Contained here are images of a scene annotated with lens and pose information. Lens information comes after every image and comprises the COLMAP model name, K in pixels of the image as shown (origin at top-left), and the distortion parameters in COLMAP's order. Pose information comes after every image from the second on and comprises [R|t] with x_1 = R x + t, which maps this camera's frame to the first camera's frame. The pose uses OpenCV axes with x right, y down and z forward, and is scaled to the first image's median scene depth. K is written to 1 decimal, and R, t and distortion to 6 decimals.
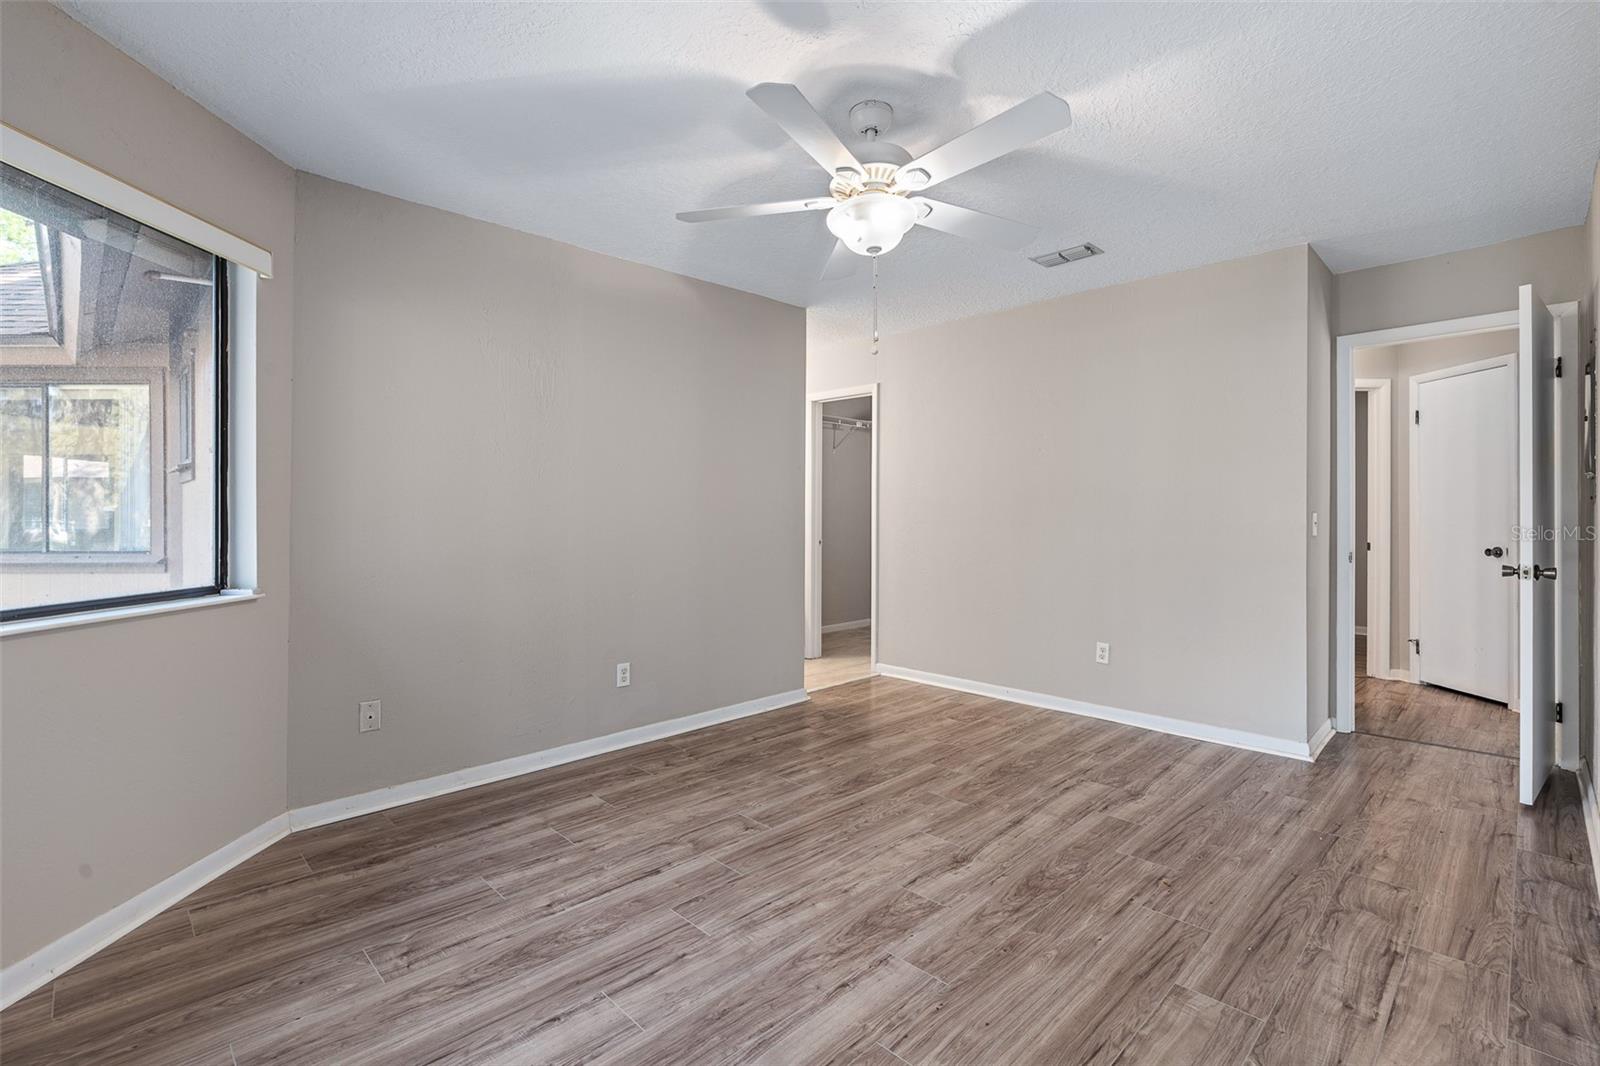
lens RADIAL K [[726.3, 0, 794.4], [0, 726.3, 523.7], [0, 0, 1]] dist [-0.005668, 0.000450]
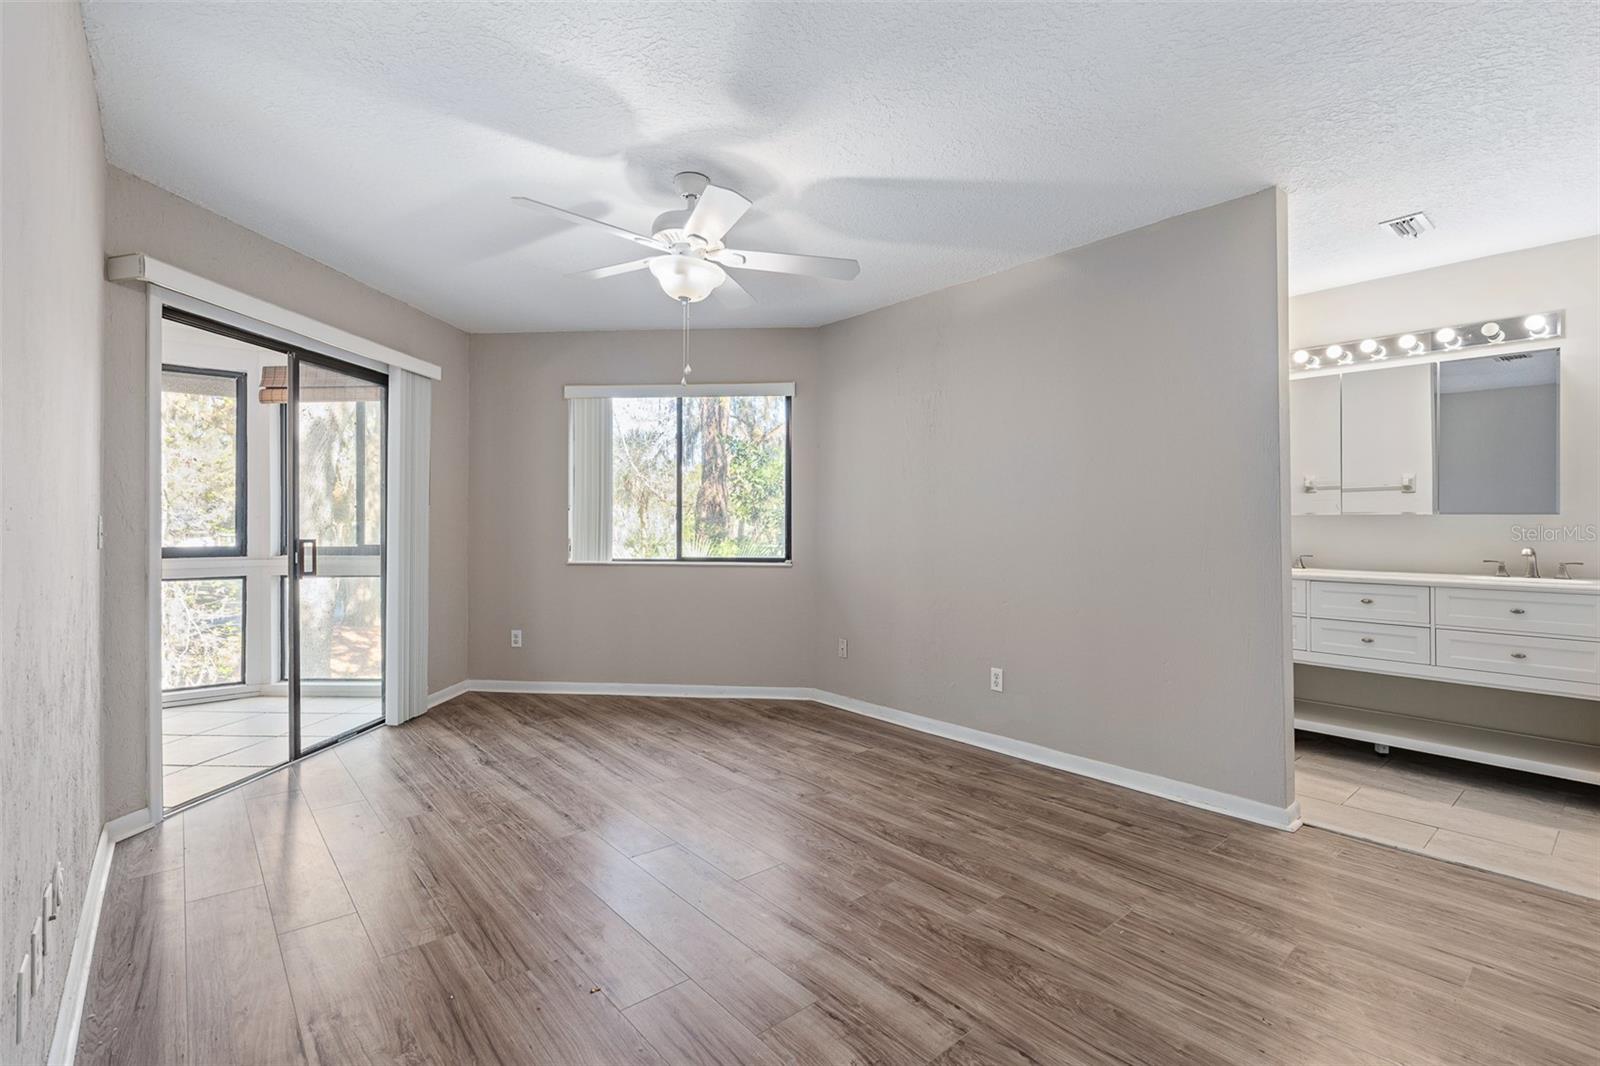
lens RADIAL K [[732.7, 0, 805.6], [0, 732.7, 525.9], [0, 0, 1]] dist [-0.012455, 0.001026]
pose [[-0.062674, 0.003553, -0.998028, 0.969954], [-0.014771, 0.999881, 0.004487, -0.009212], [0.997925, 0.015024, -0.062614, 0.957804]]
